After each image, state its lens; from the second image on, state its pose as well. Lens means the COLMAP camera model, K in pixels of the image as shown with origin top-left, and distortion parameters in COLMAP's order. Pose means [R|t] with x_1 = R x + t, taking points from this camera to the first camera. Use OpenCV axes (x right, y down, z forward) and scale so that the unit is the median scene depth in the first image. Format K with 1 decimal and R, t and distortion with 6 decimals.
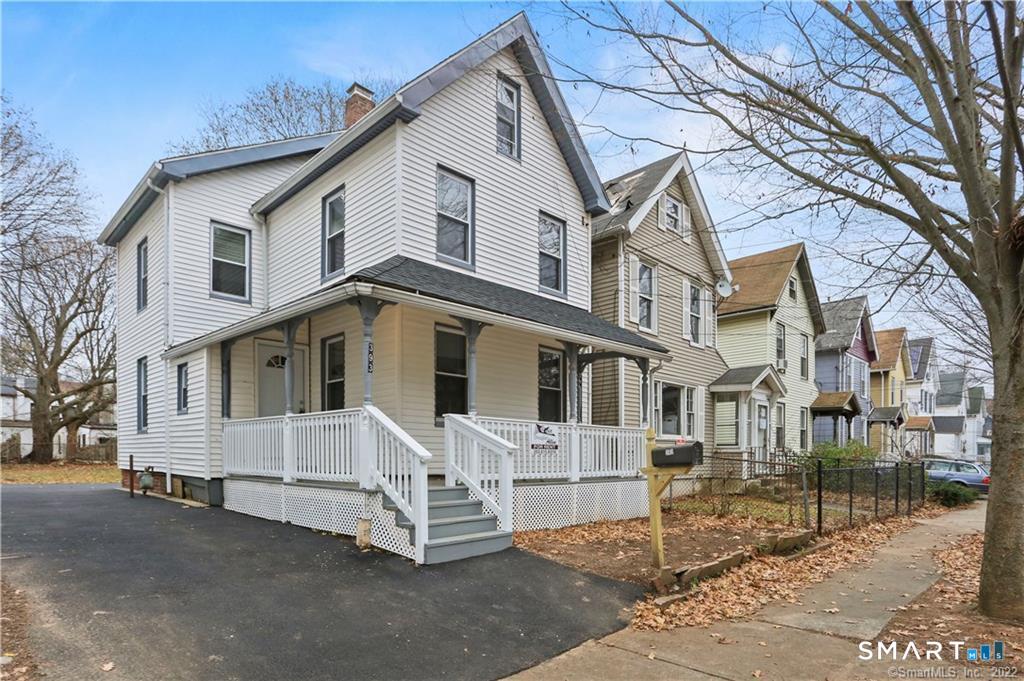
lens RADIAL K [[578.6, 0, 544.8], [0, 578.6, 323.1], [0, 0, 1]] dist [-0.063588, 0.032743]
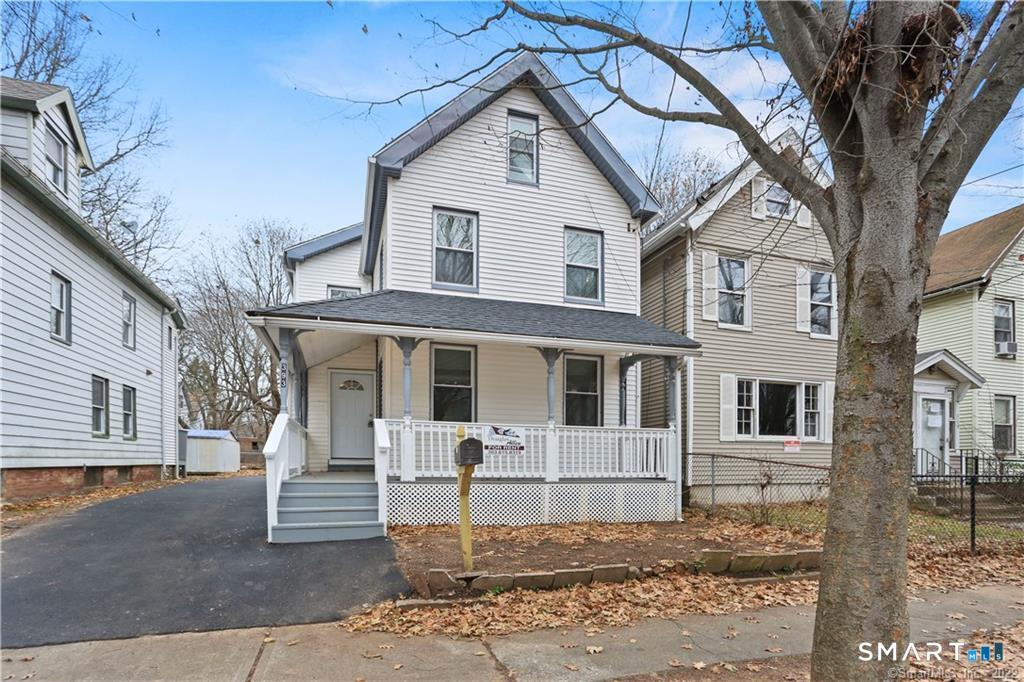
lens RADIAL K [[496.5, 0, 508.8], [0, 496.5, 352.9], [0, 0, 1]] dist [-0.067783, 0.035364]
pose [[0.873844, -0.099327, -0.475953, 0.339028], [0.104026, 0.994437, -0.016541, 0.043674], [0.474948, -0.035057, 0.879315, 0.162063]]
